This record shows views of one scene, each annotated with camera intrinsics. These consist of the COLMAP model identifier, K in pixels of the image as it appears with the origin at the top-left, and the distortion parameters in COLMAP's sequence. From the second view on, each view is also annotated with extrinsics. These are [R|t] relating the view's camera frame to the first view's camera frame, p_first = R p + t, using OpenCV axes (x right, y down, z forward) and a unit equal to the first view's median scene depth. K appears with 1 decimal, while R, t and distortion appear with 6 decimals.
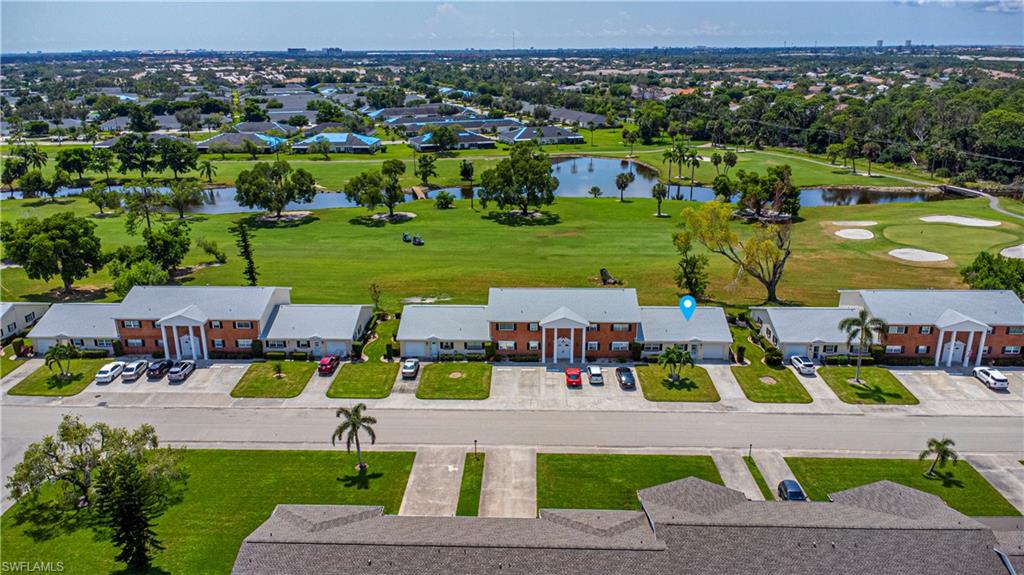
lens RADIAL K [[740.6, 0, 512.0], [0, 740.6, 287.5], [0, 0, 1]] dist [0.007534, 0.001751]
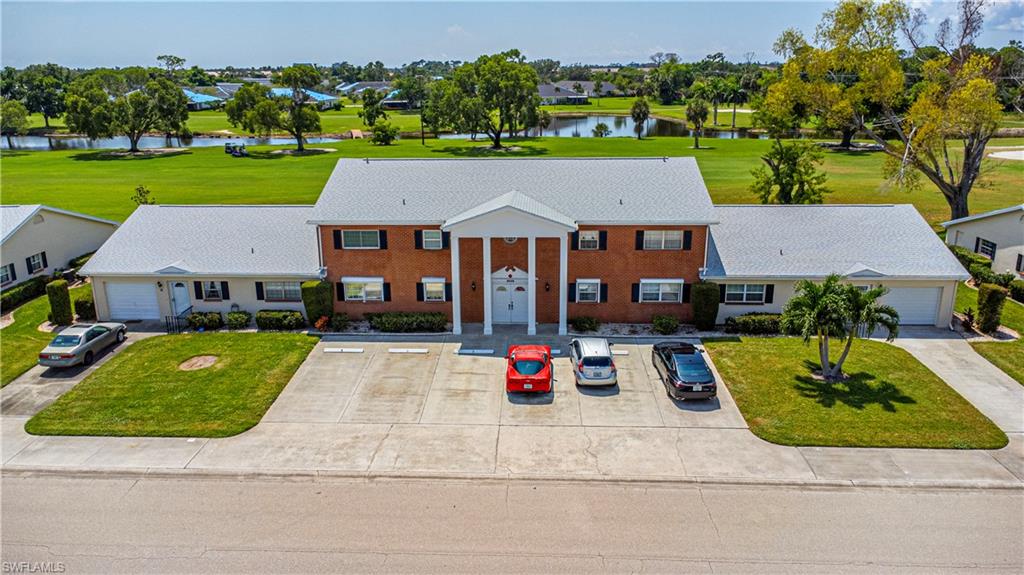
lens RADIAL K [[740.6, 0, 512.0], [0, 740.6, 287.5], [0, 0, 1]] dist [0.007534, 0.001751]
pose [[0.999931, 0.003189, -0.011306, 0.075025], [-0.003485, 0.999651, -0.026195, 0.088104], [0.011218, 0.026233, 0.999593, 0.626161]]
